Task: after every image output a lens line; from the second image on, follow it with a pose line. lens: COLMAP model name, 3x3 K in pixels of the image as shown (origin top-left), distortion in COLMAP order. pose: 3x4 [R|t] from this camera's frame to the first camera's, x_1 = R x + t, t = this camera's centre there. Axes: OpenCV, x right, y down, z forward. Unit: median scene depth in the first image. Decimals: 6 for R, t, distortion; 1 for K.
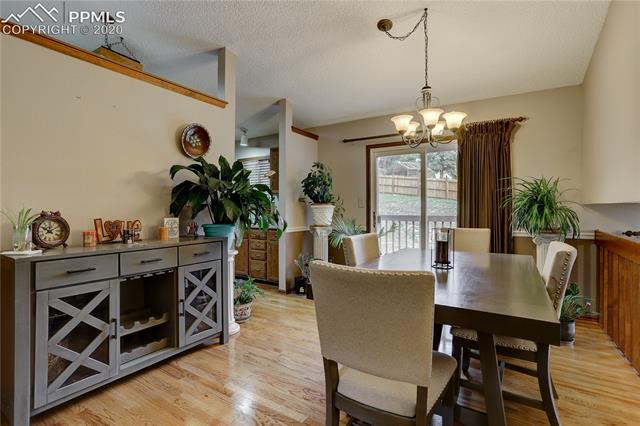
lens RADIAL K [[306.6, 0, 318.5], [0, 306.6, 214.1], [0, 0, 1]] dist [-0.029037, 0.006477]
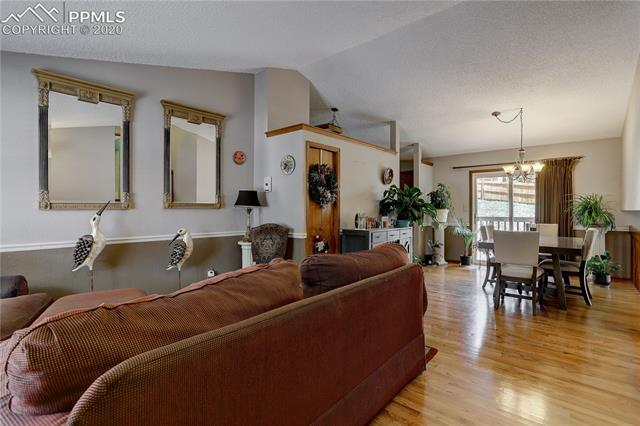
lens RADIAL K [[306.6, 0, 317.4], [0, 306.6, 210.3], [0, 0, 1]] dist [-0.029037, 0.006477]
pose [[0.986325, 0.009021, -0.164562, -0.468772], [-0.012947, 0.999656, -0.022795, 0.024230], [0.164300, 0.024613, 0.986103, -0.853069]]
